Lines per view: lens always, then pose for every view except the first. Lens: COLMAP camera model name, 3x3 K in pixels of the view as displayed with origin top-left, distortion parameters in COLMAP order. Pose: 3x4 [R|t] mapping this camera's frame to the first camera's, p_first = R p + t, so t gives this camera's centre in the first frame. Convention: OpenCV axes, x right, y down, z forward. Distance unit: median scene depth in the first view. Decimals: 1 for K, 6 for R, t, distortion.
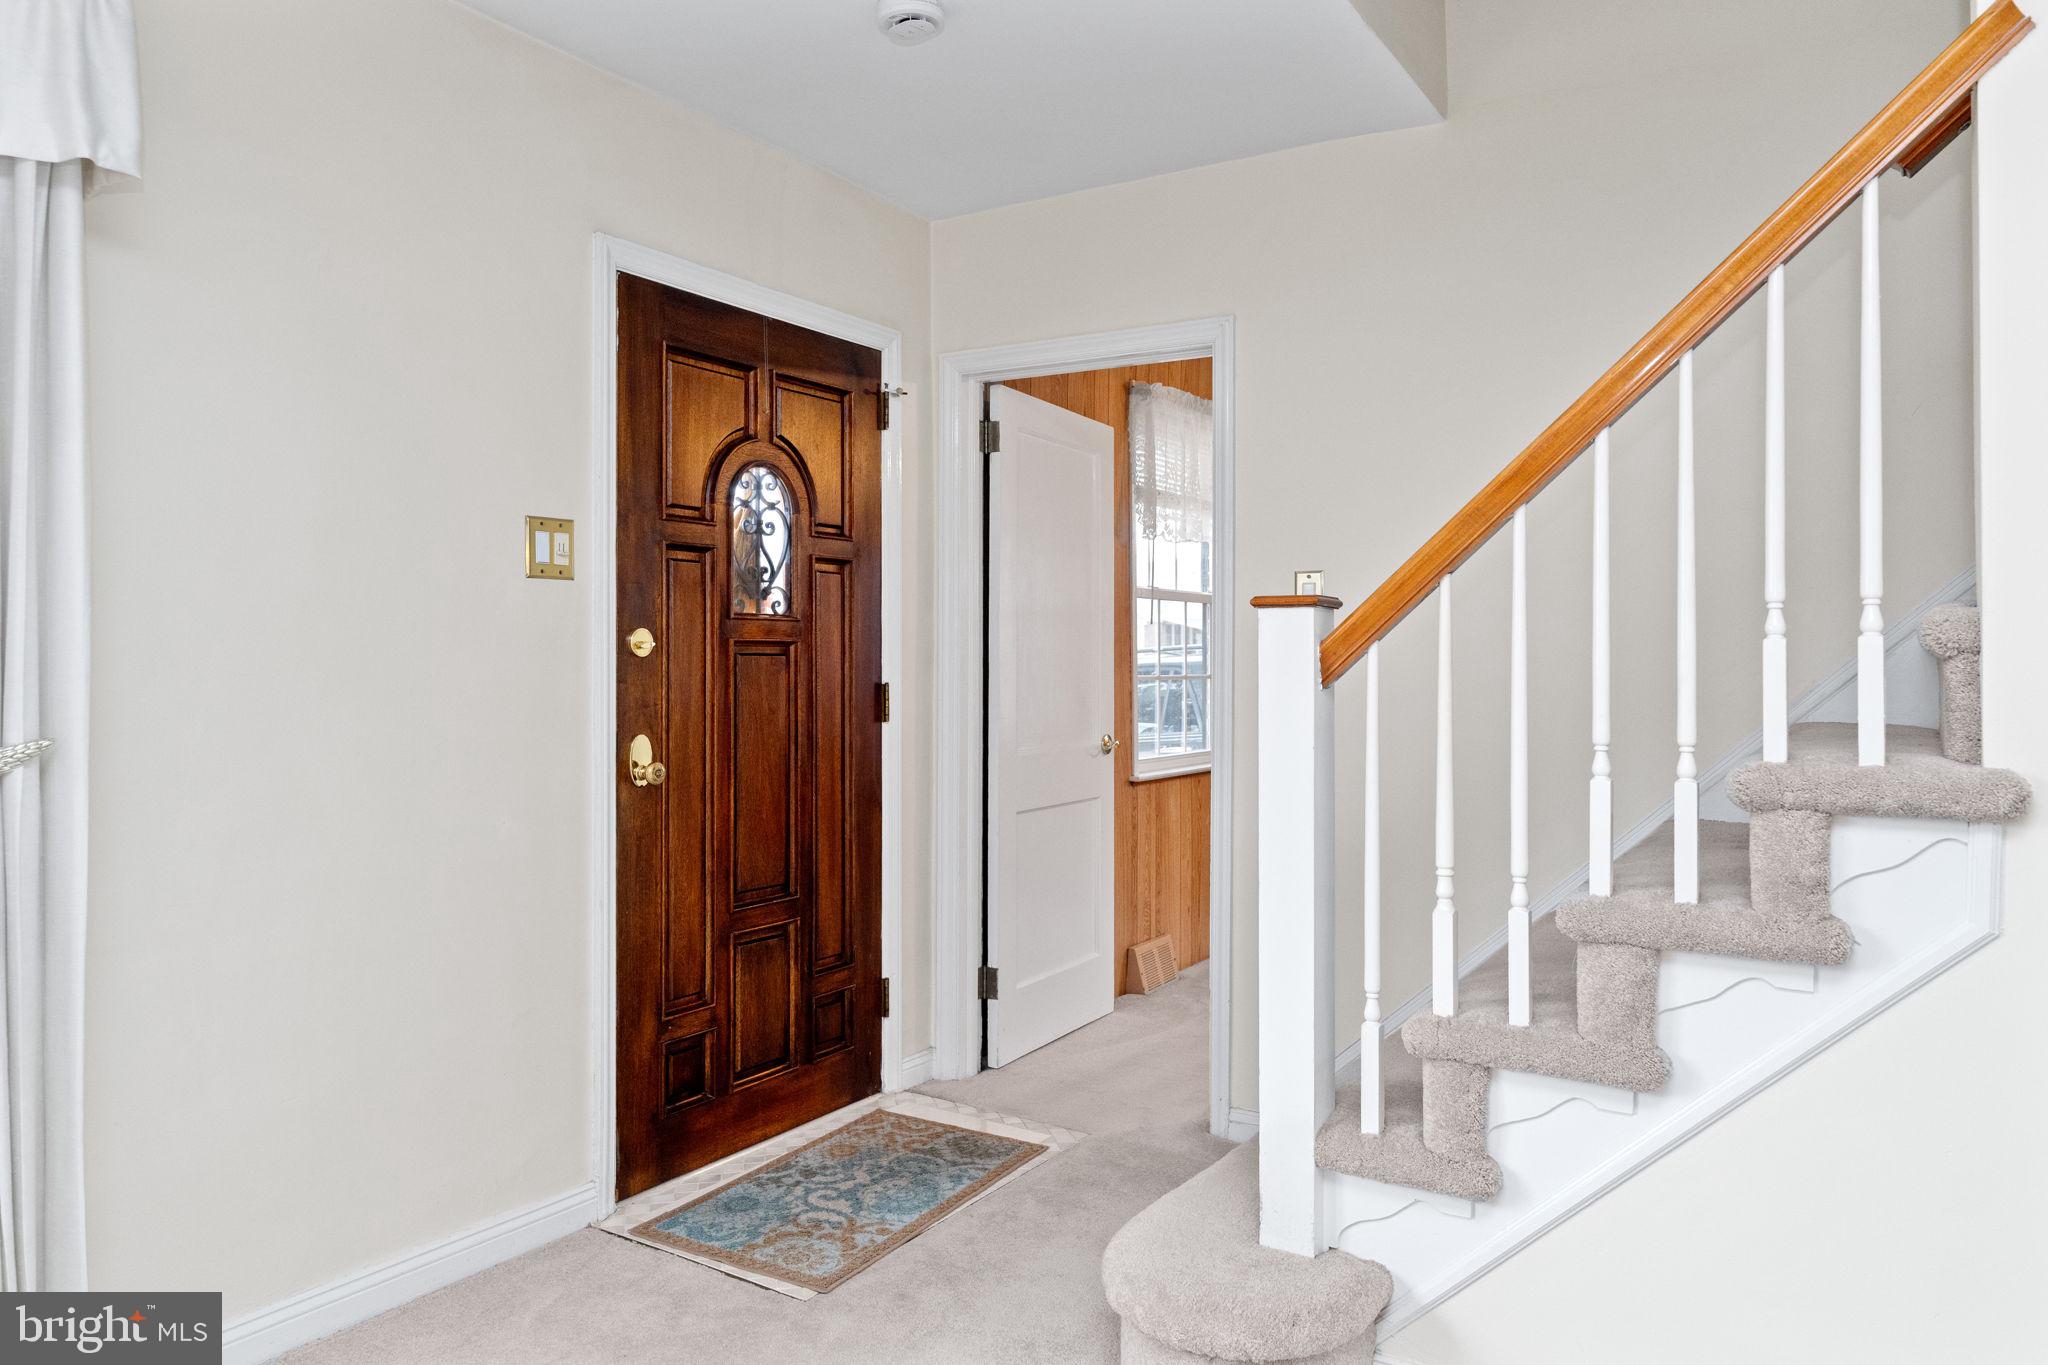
lens RADIAL K [[1374.3, 0, 1022.4], [0, 1374.3, 655.0], [0, 0, 1]] dist [0.000039, -0.000307]
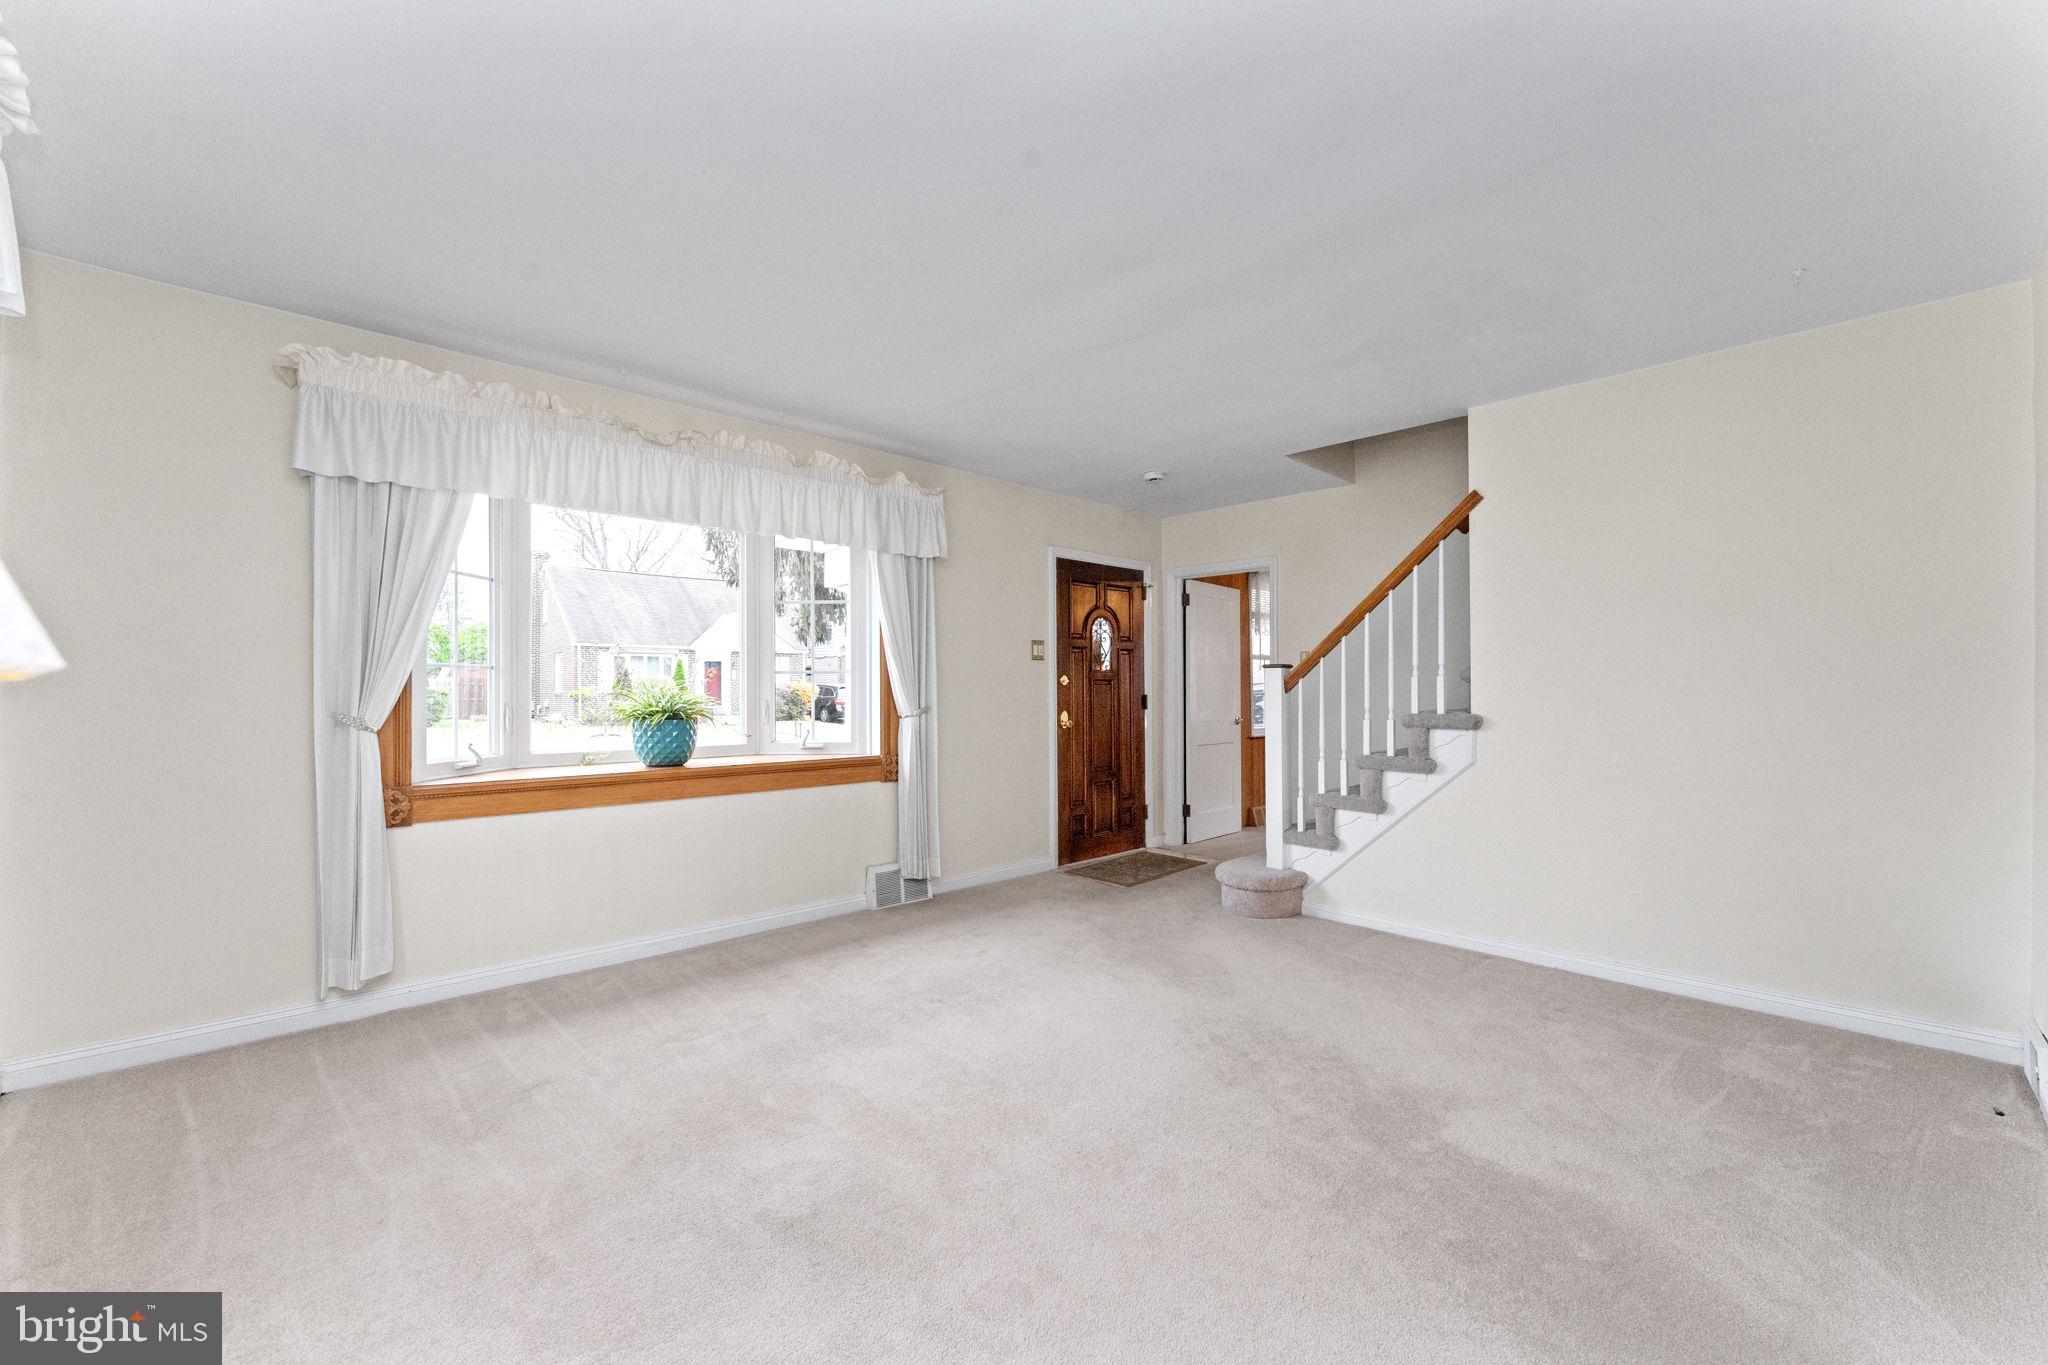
lens RADIAL K [[819.4, 0, 1025.4], [0, 819.4, 691.5], [0, 0, 1]] dist [0.000251, -0.000079]
pose [[0.971376, -0.005506, -0.237485, 0.056839], [0.007023, 0.999960, 0.005539, 0.003761], [0.237445, -0.007049, 0.971376, -0.672373]]
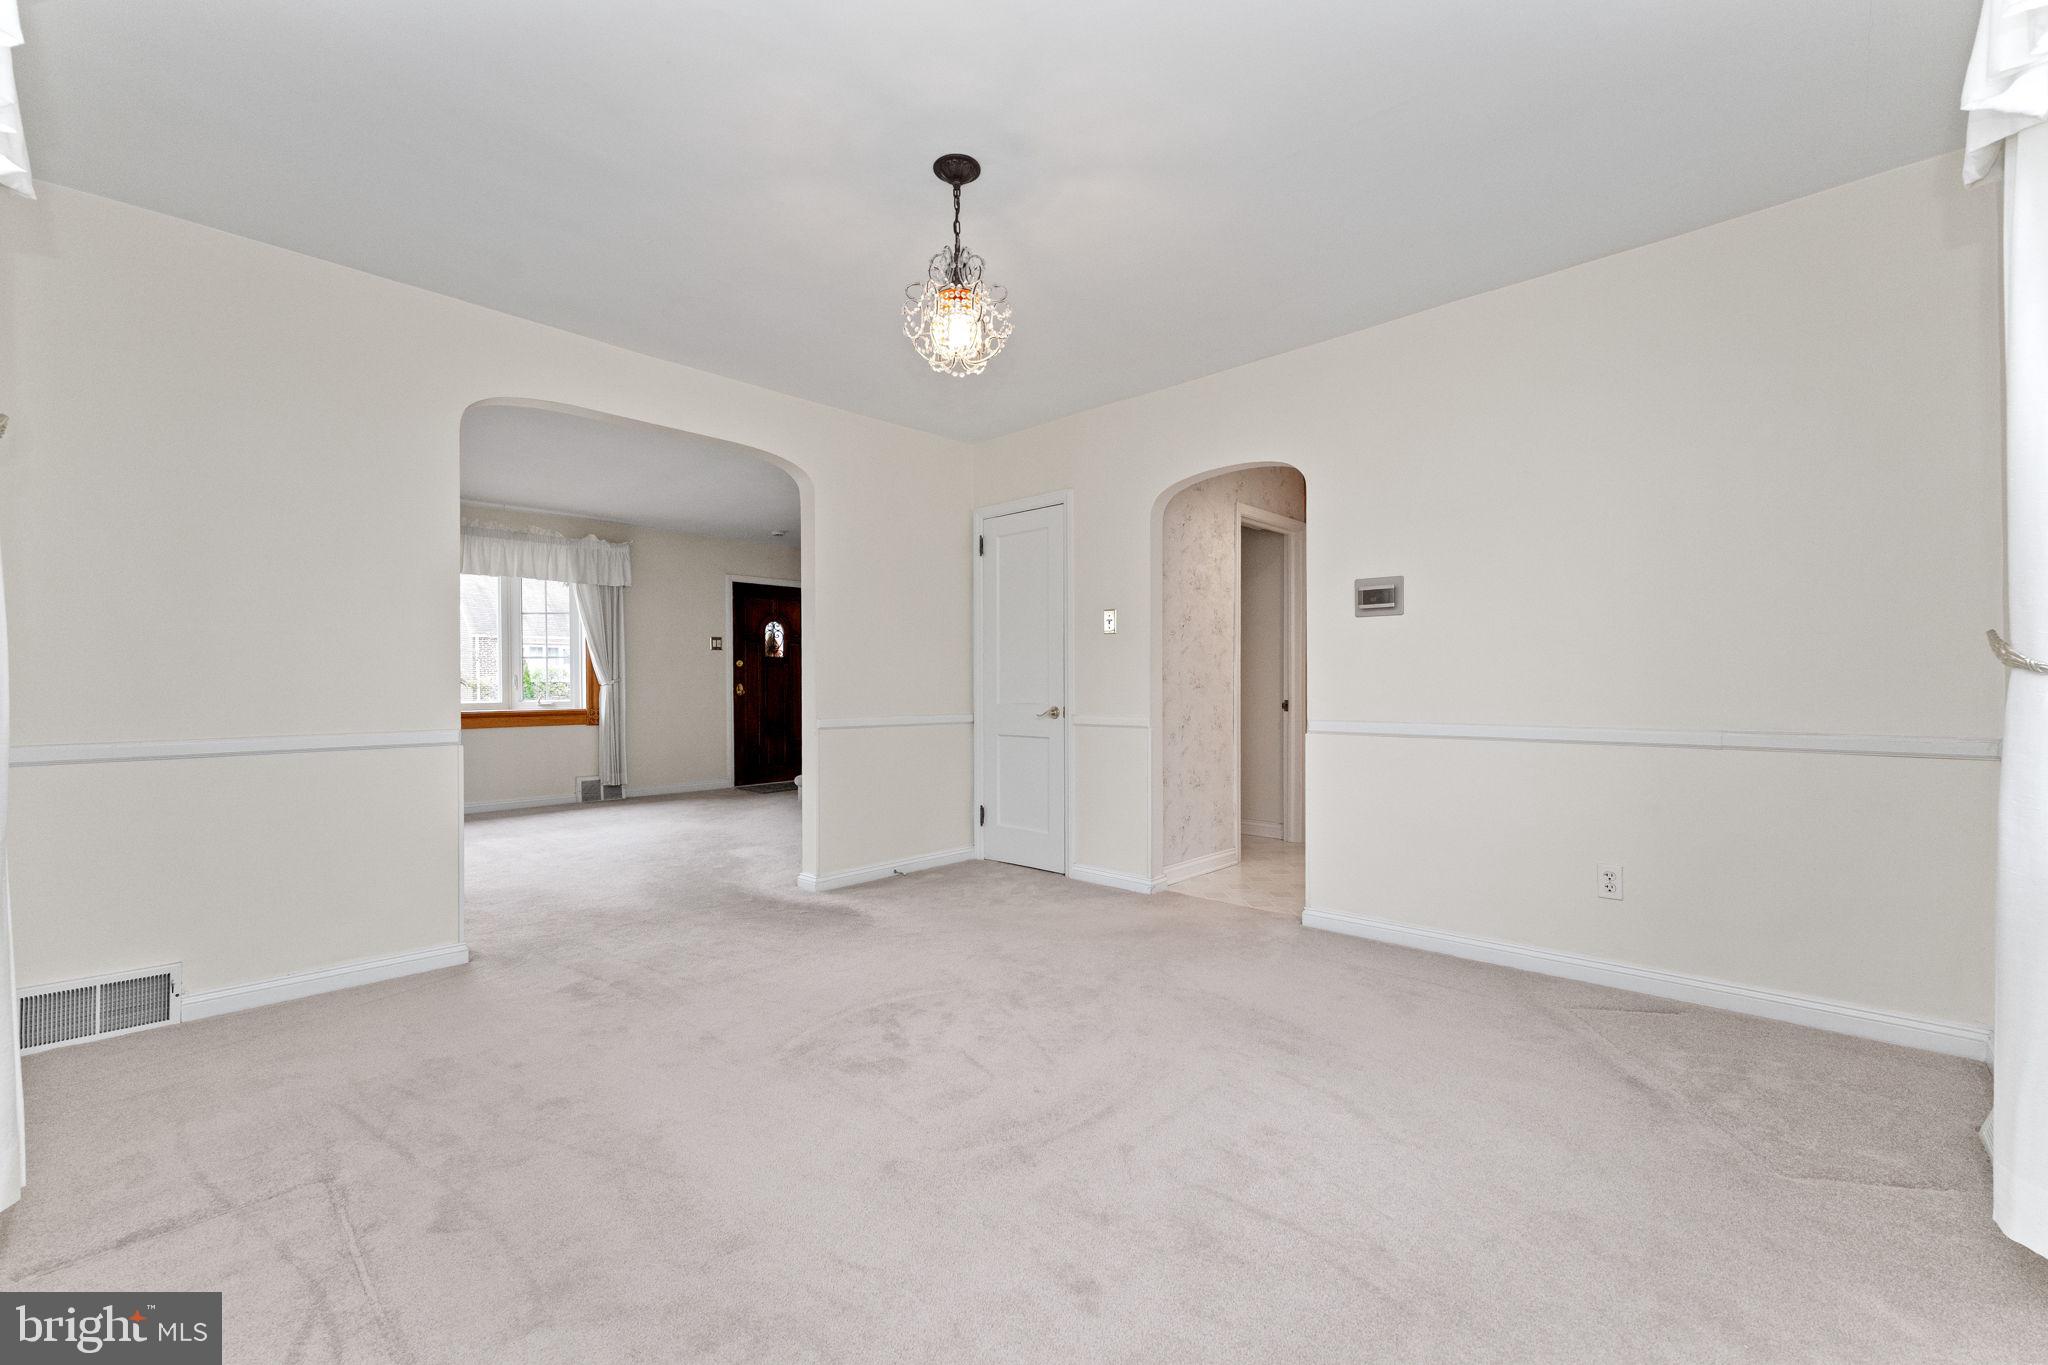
lens RADIAL K [[819.4, 0, 1025.4], [0, 819.4, 691.5], [0, 0, 1]] dist [0.000251, -0.000079]
pose [[0.985801, -0.006905, -0.167777, 0.983573], [0.010008, 0.999794, 0.017660, 0.040278], [0.167621, -0.019089, 0.985667, -1.342908]]
